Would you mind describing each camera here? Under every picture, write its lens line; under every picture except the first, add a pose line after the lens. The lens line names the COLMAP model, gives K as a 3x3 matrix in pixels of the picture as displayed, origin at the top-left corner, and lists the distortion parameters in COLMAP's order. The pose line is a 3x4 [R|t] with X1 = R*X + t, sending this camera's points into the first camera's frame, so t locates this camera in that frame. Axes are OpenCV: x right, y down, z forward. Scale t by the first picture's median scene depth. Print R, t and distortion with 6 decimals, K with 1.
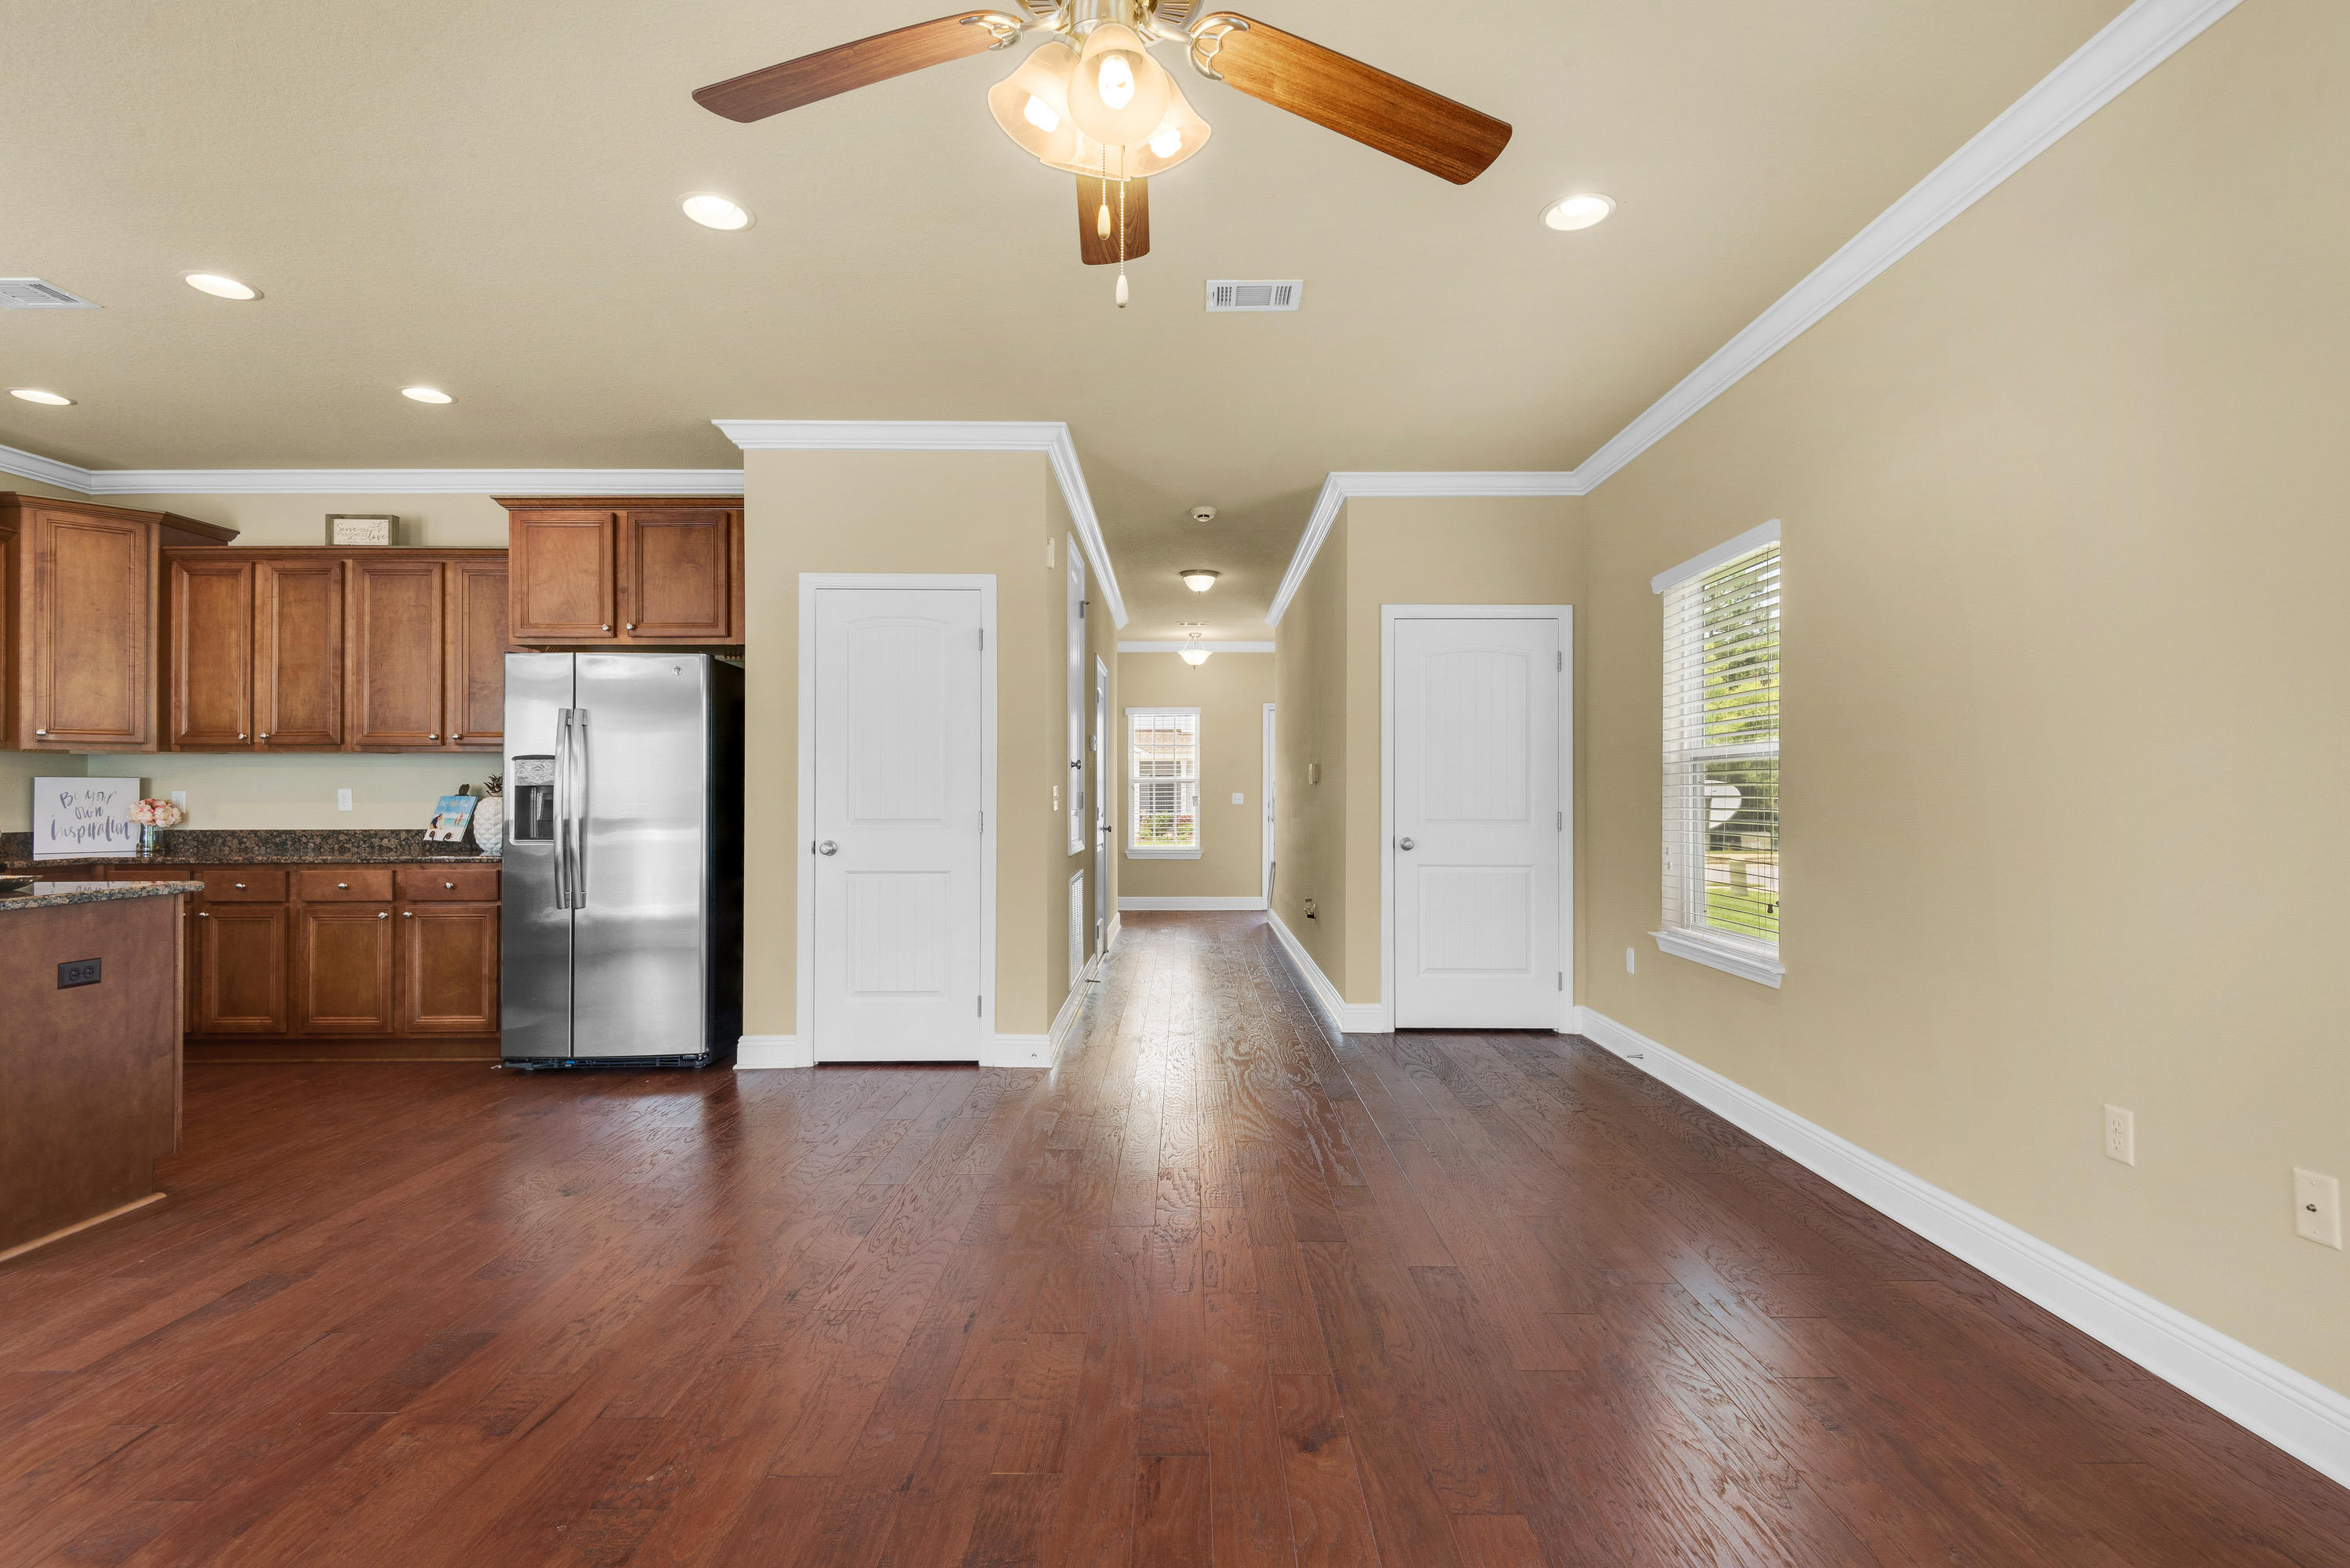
lens RADIAL K [[1092.0, 0, 1137.0], [0, 1092.0, 787.0], [0, 0, 1]] dist [0.015987, -0.008997]
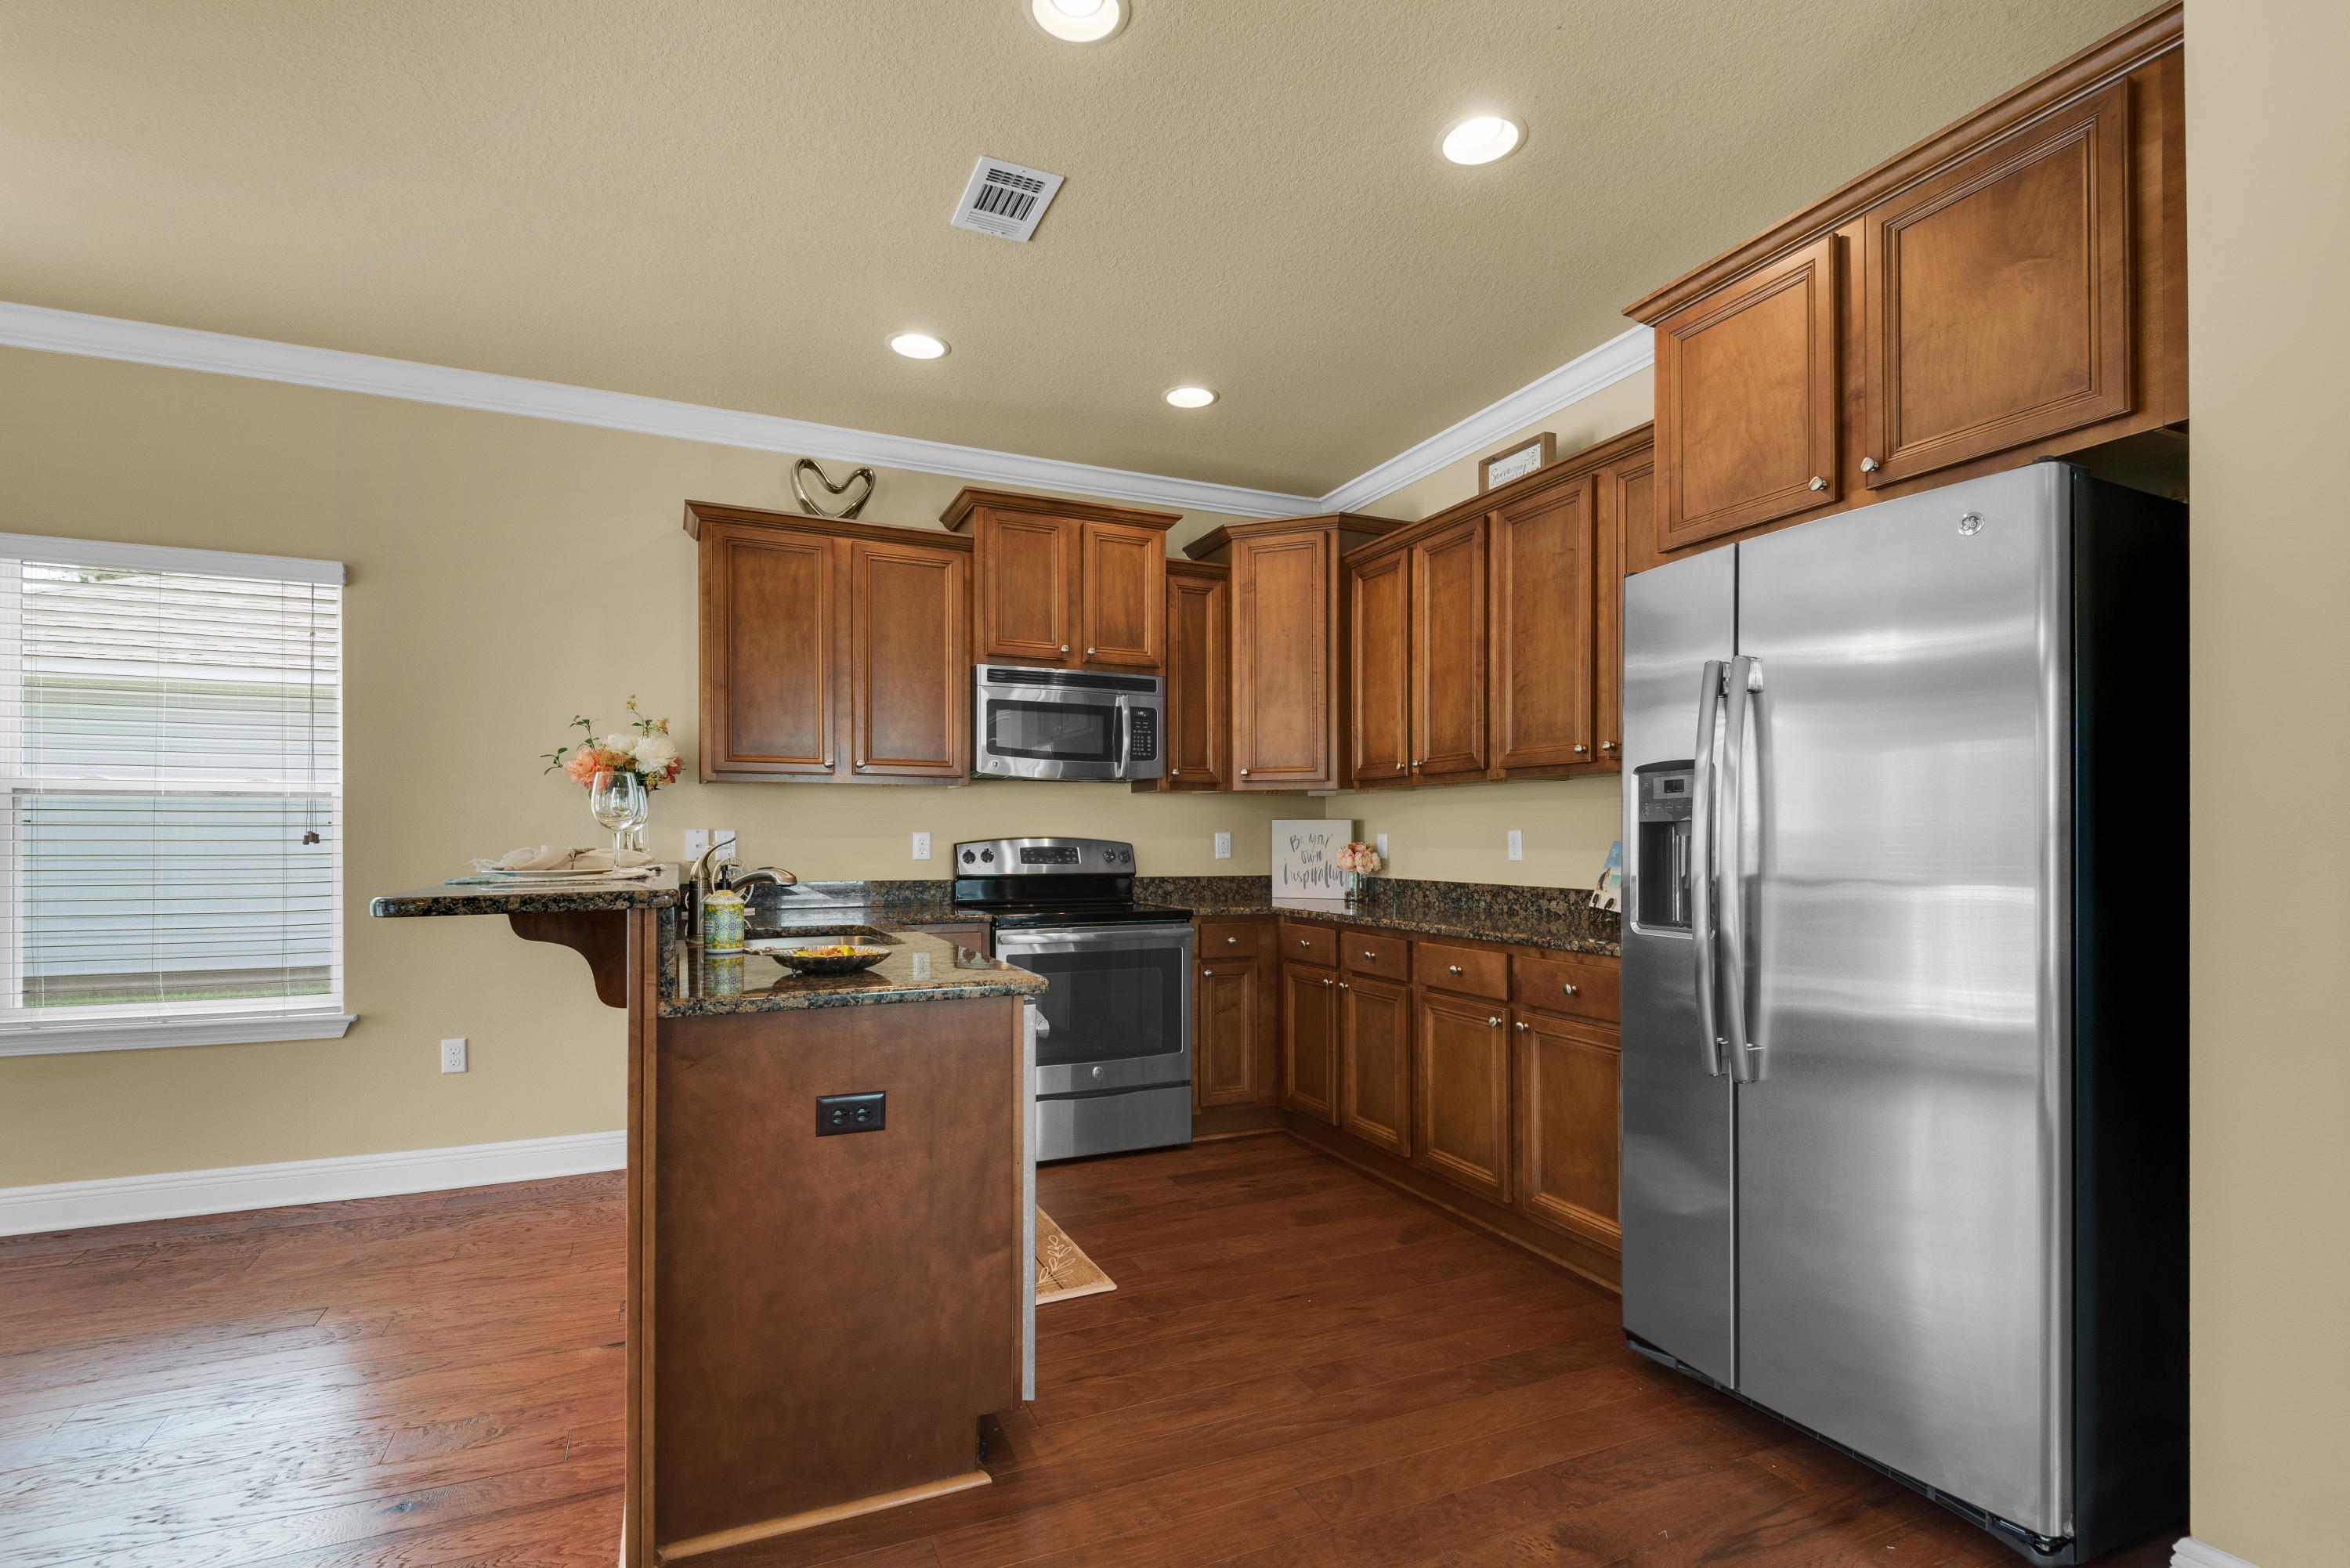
lens RADIAL K [[1092.0, 0, 1172.3], [0, 1092.0, 831.5], [0, 0, 1]] dist [0.015987, -0.008997]
pose [[0.437285, -0.005275, -0.899308, -0.170096], [0.005738, 0.999979, -0.003076, 0.003555], [0.899305, -0.003815, 0.437306, 0.508173]]
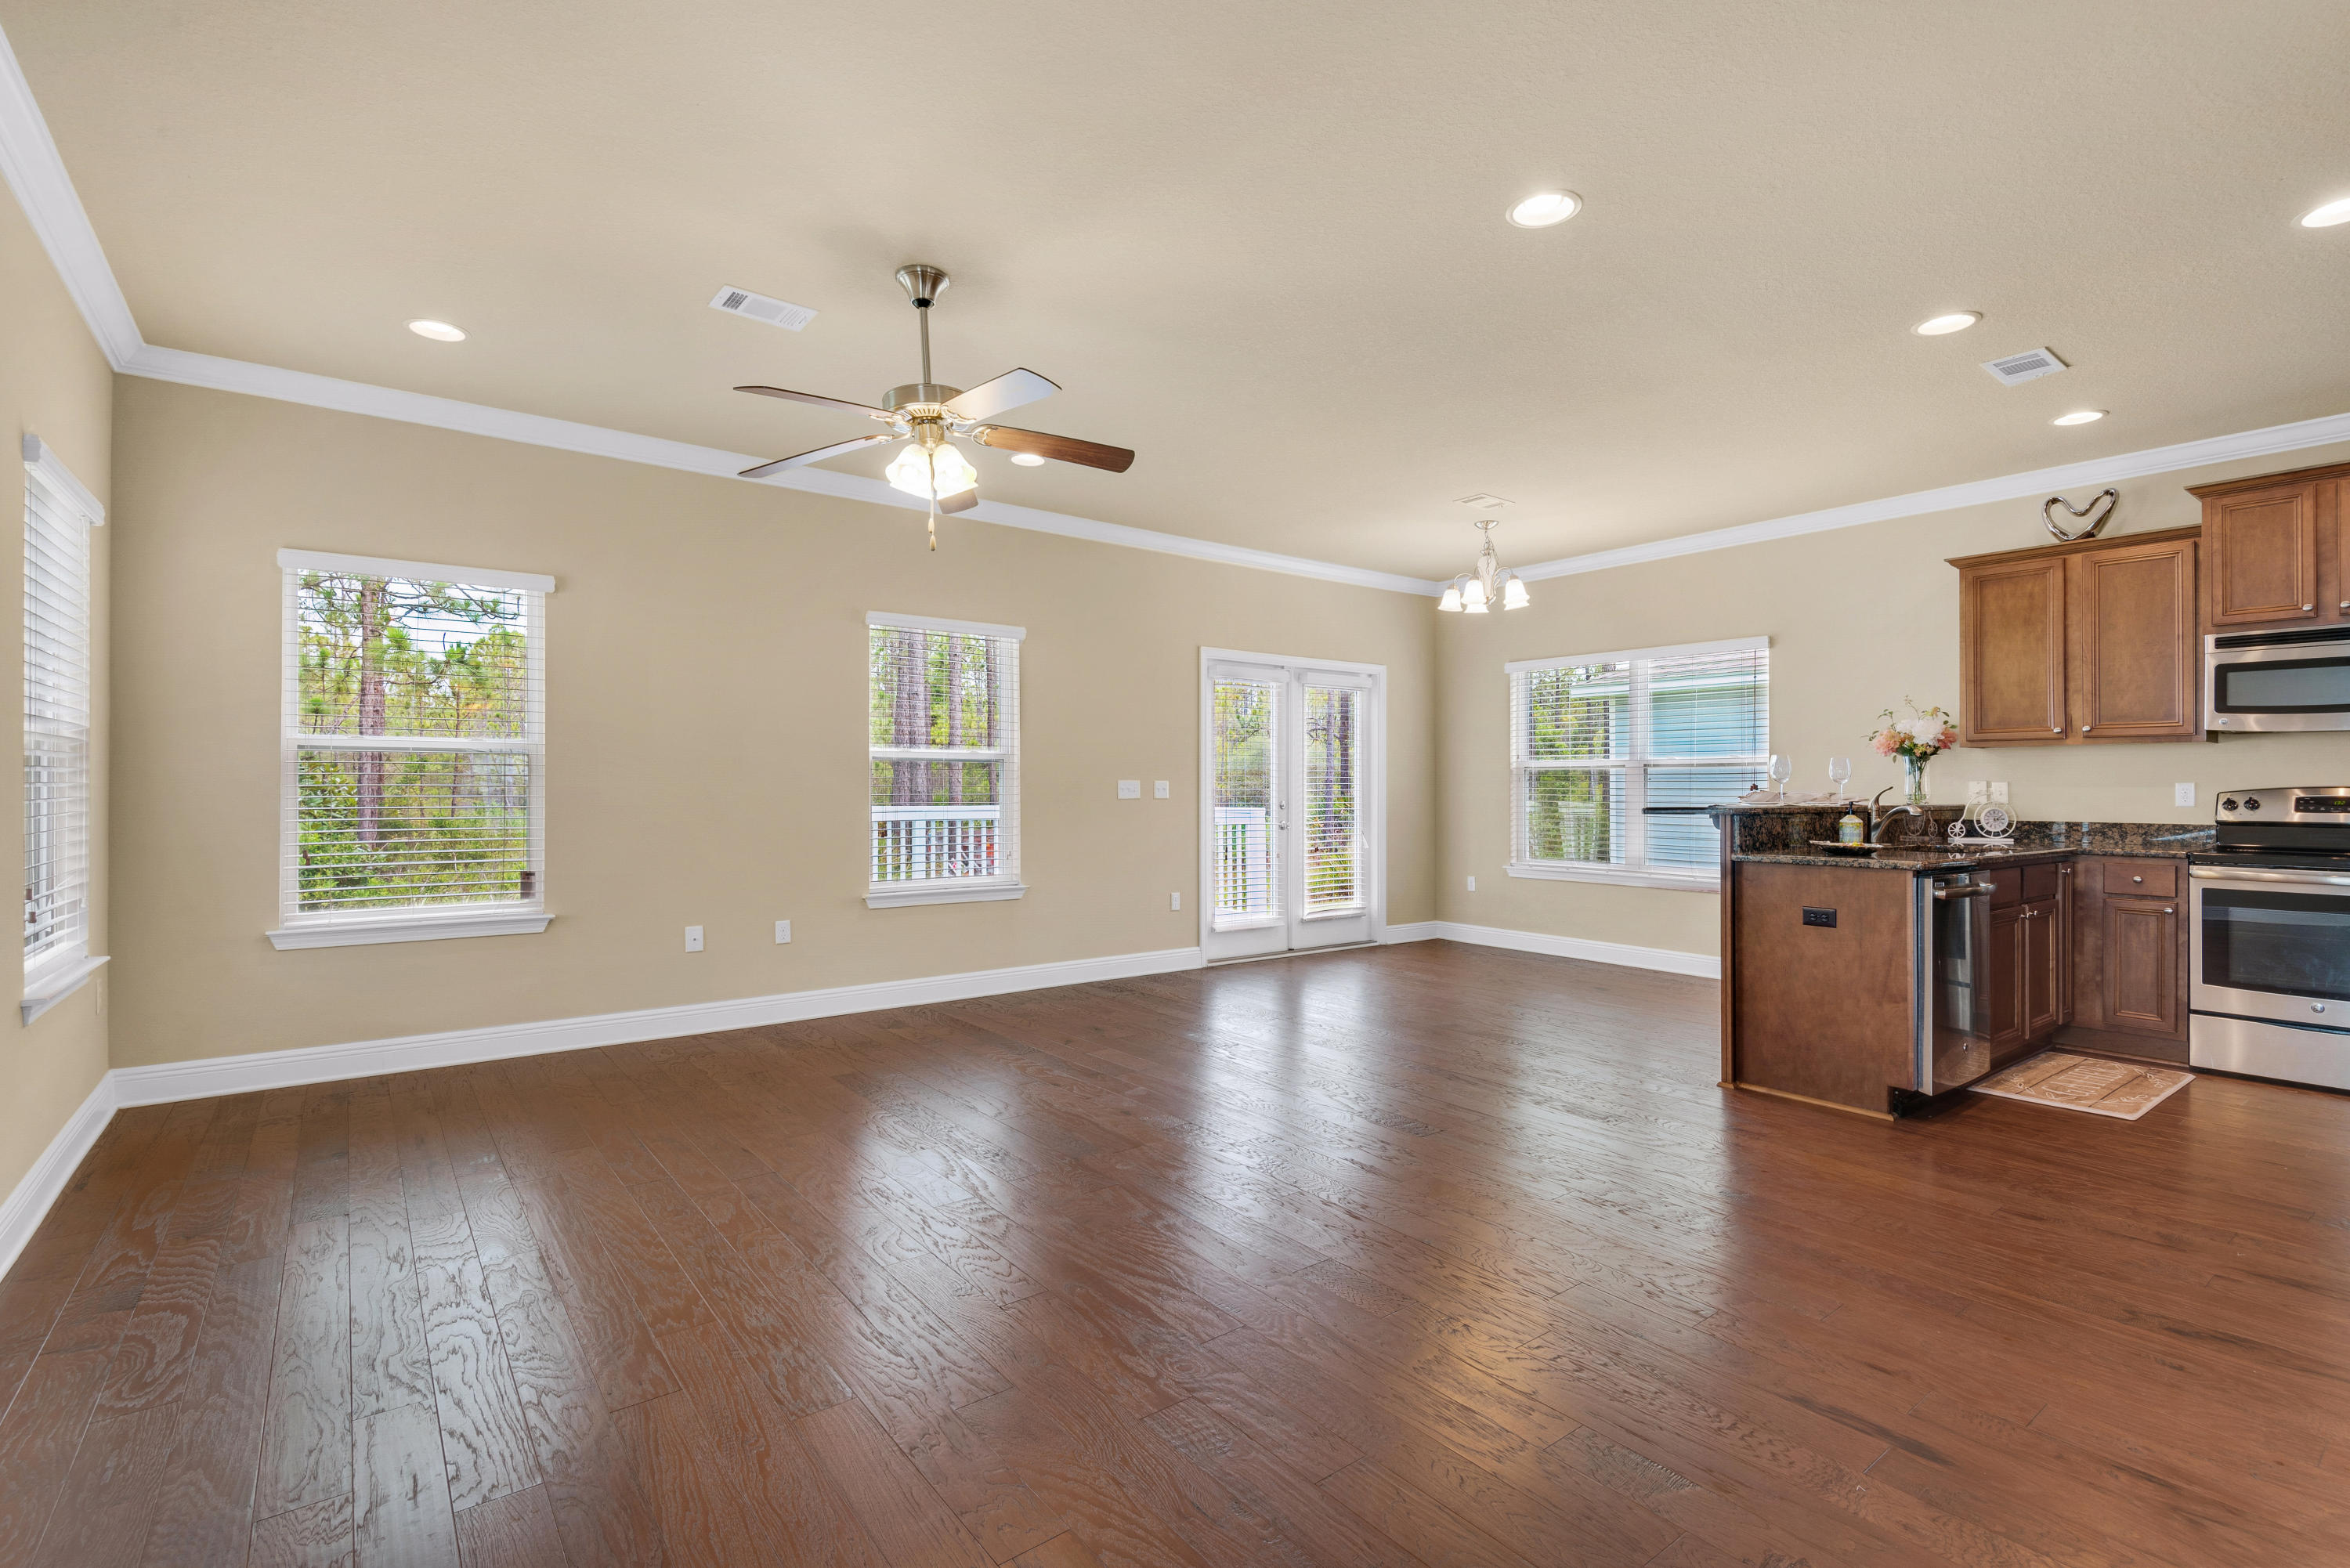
lens RADIAL K [[1092.0, 0, 1208.9], [0, 1092.0, 793.1], [0, 0, 1]] dist [0.015987, -0.008997]
pose [[-0.755979, 0.000754, -0.654596, 0.283688], [0.002882, 0.999993, -0.002177, 0.010052], [0.654590, -0.003532, -0.755976, 0.875818]]
